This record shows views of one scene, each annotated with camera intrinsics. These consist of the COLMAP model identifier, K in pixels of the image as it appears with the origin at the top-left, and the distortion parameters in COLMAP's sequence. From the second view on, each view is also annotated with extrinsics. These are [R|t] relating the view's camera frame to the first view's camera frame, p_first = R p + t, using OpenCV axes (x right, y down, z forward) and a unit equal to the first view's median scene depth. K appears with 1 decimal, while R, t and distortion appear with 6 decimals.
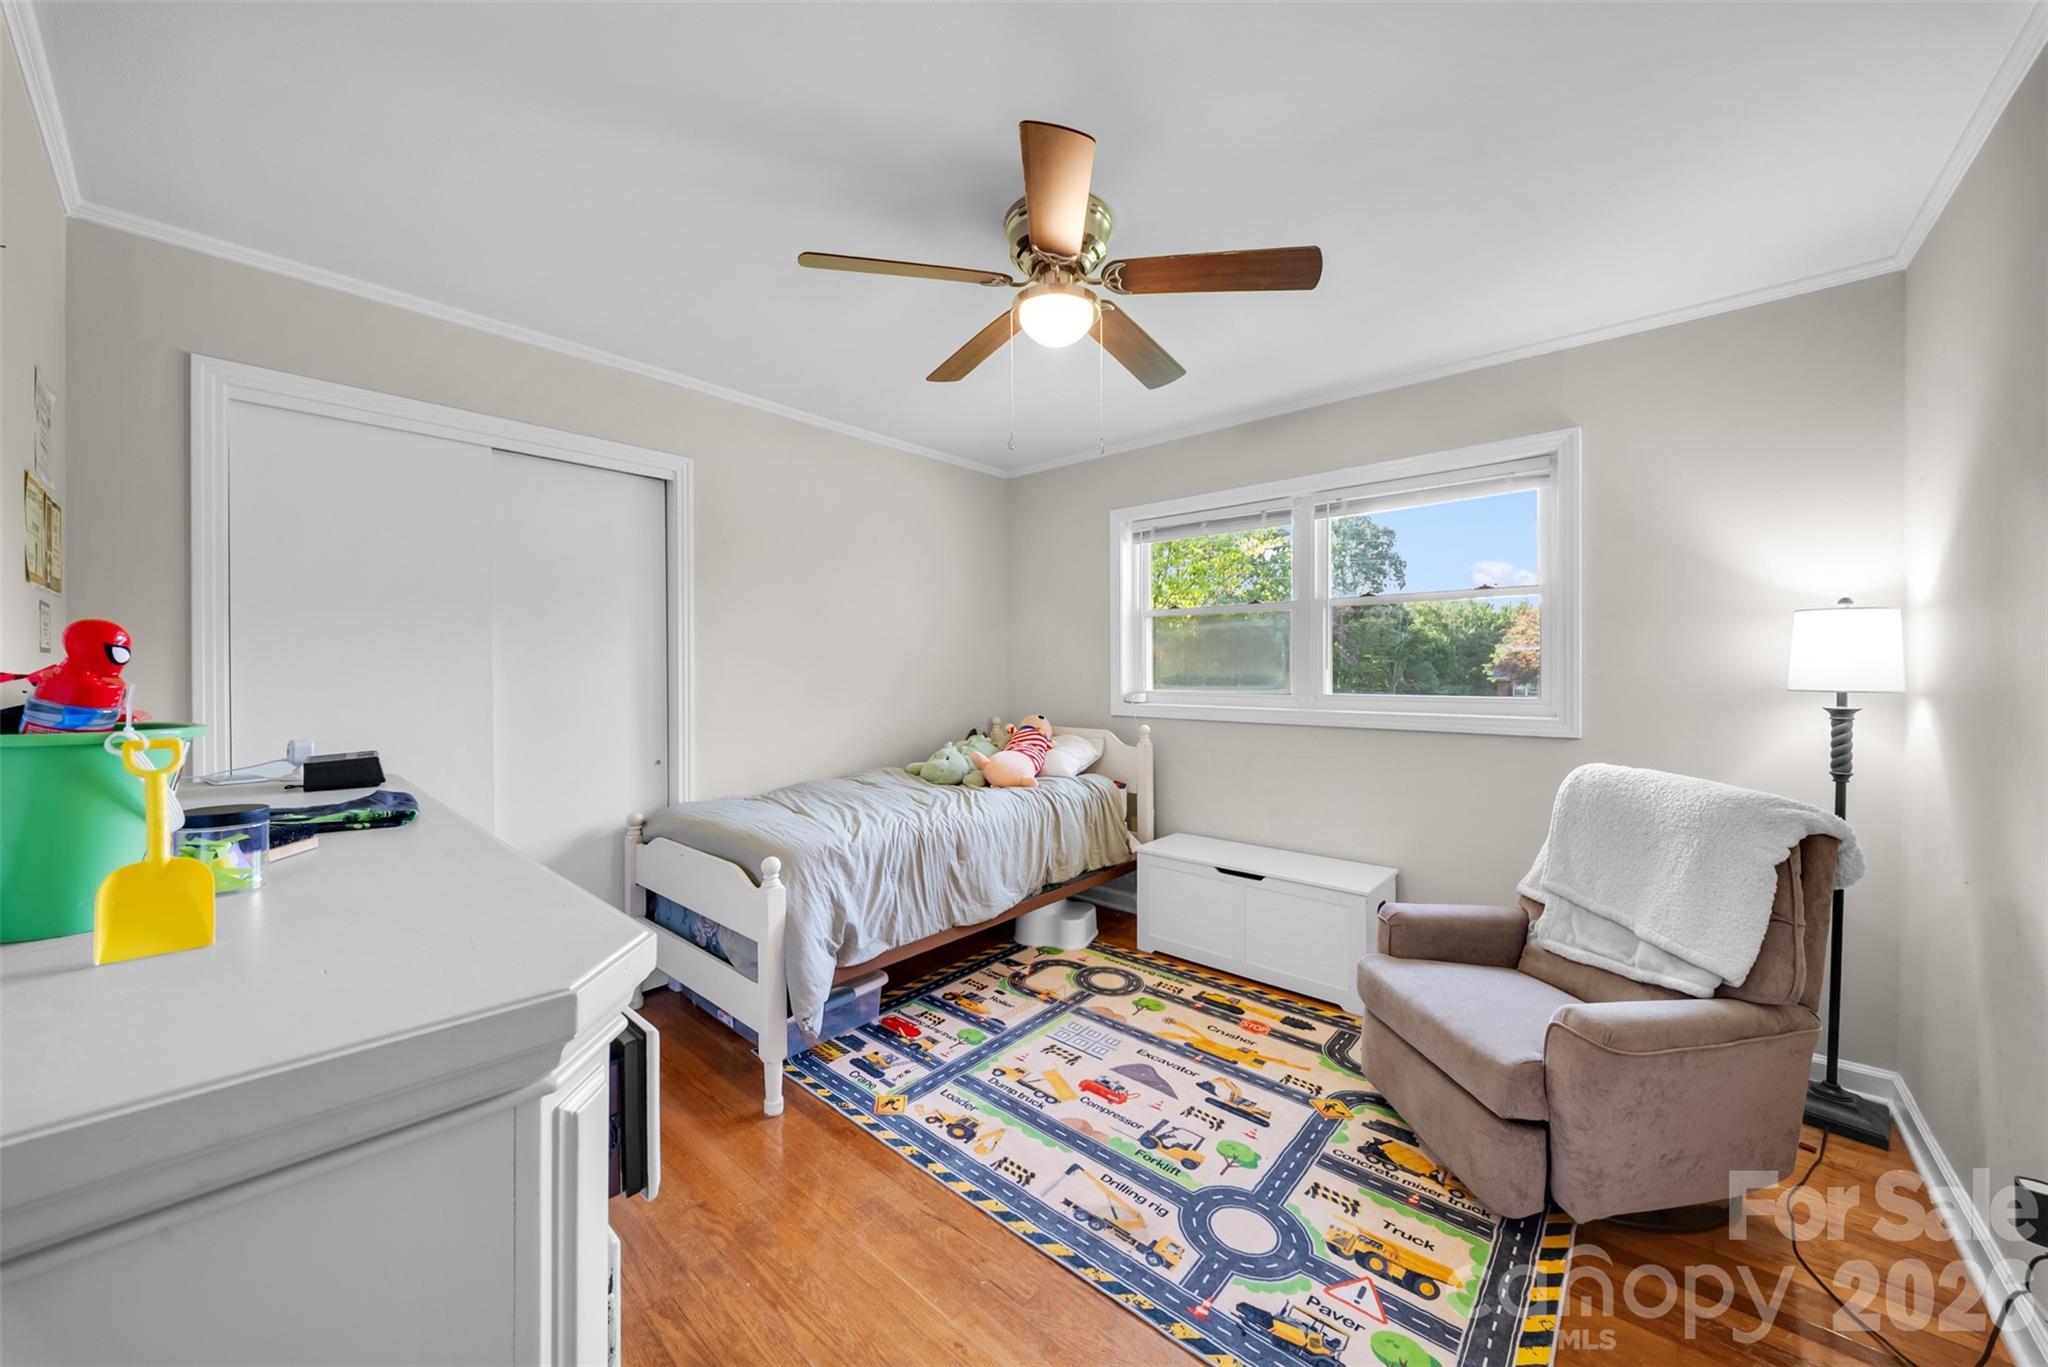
lens RADIAL K [[723.3, 0, 1026.3], [0, 723.3, 652.2], [0, 0, 1]] dist [-0.005631, -0.000312]
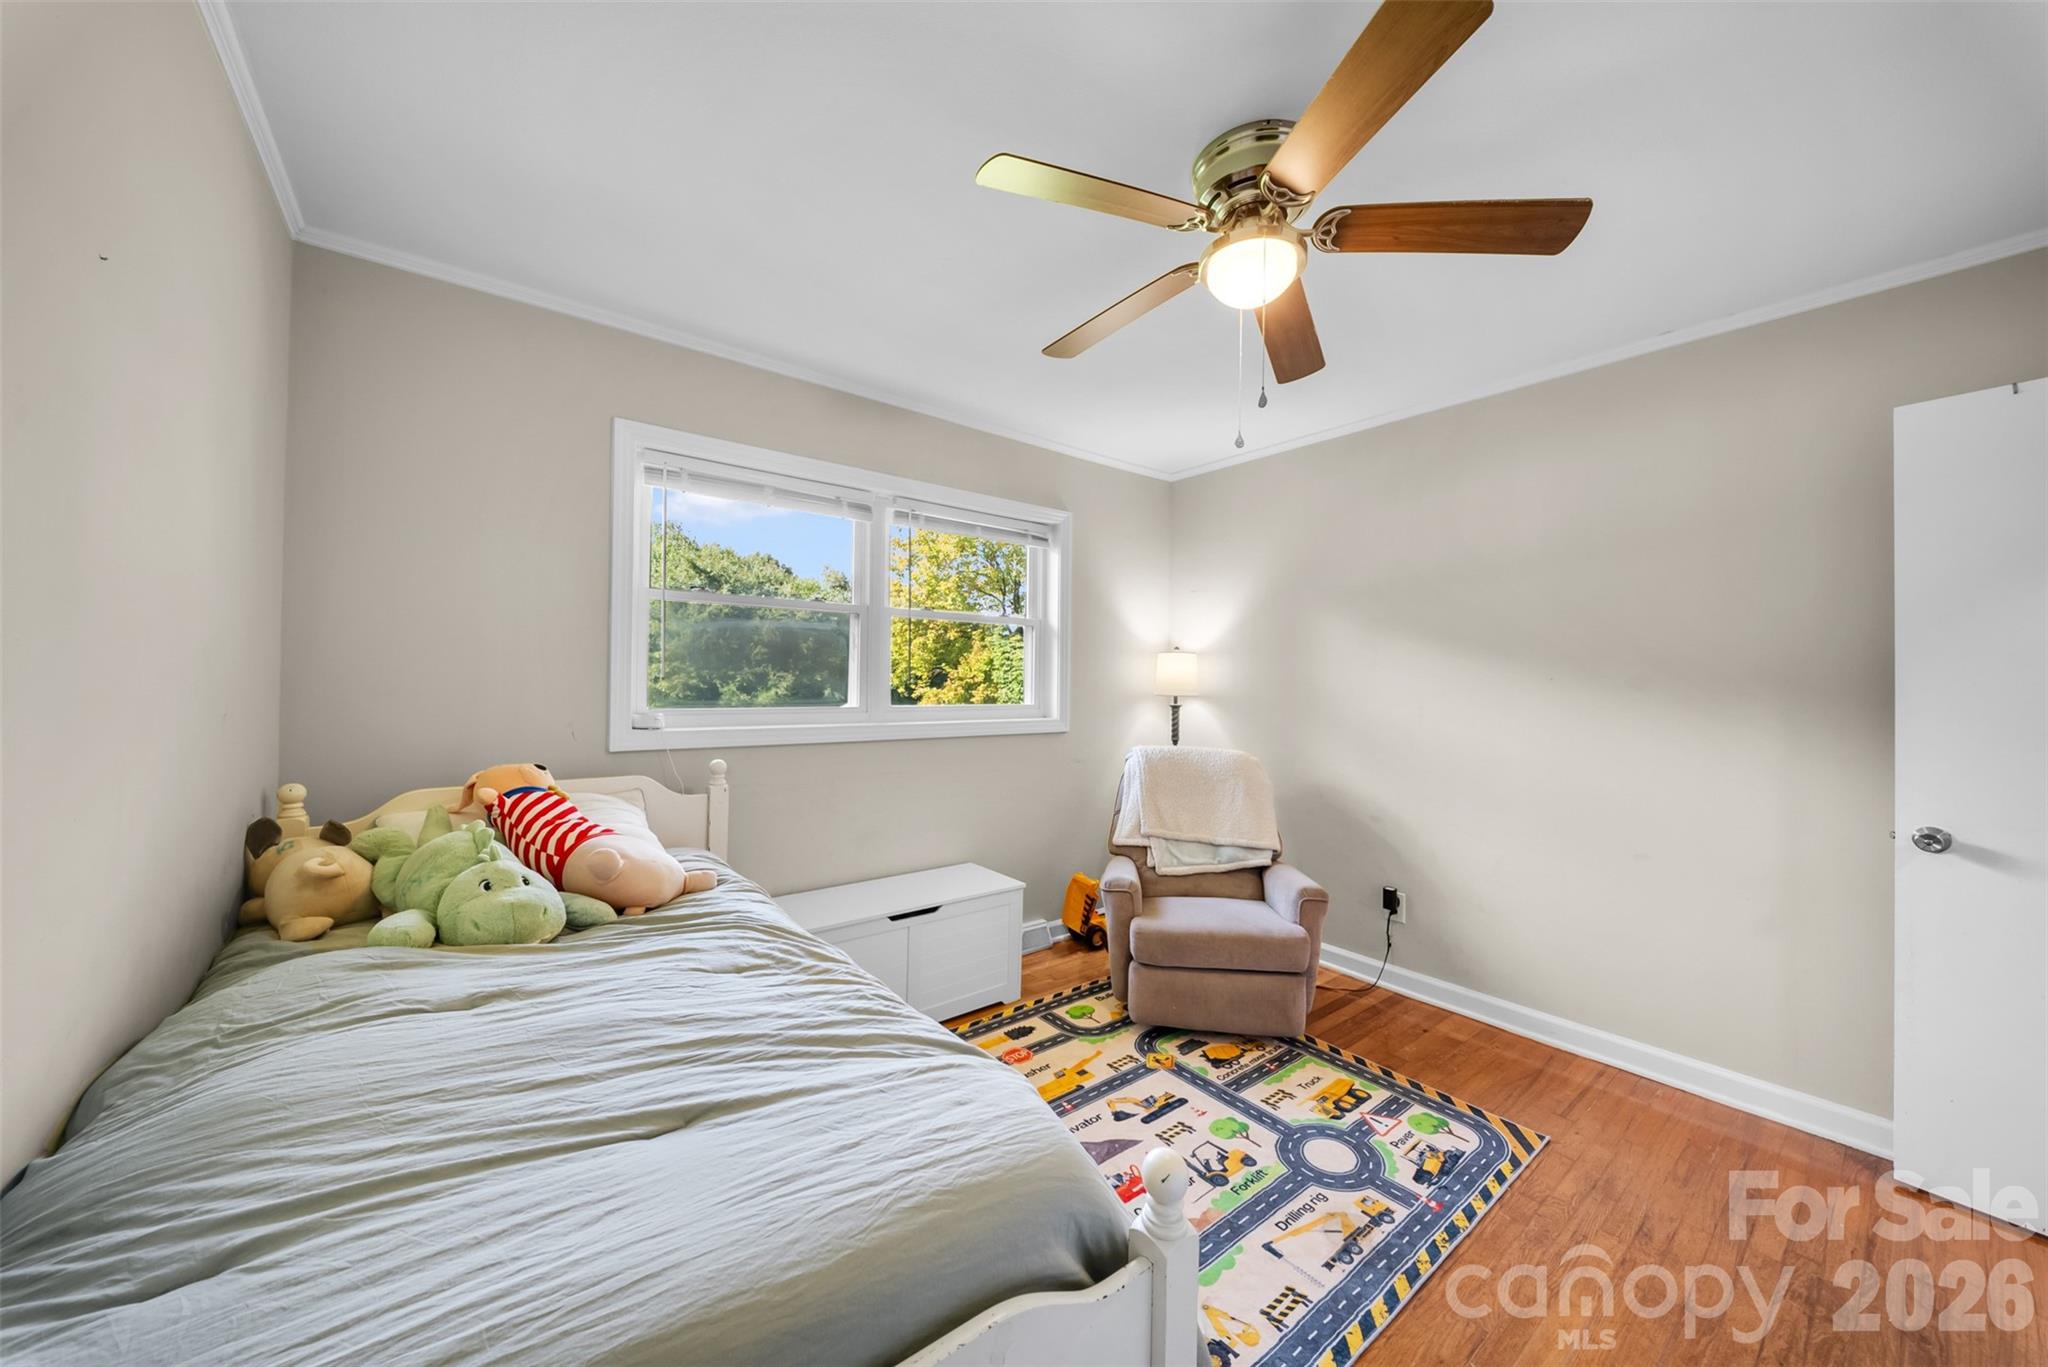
lens RADIAL K [[716.8, 0, 1026.9], [0, 716.8, 660.1], [0, 0, 1]] dist [0.001626, -0.000175]
pose [[0.187676, 0.023912, 0.981940, -0.868784], [-0.041942, 0.998987, -0.016311, 0.008337], [-0.981335, -0.038123, 0.188489, 1.131400]]
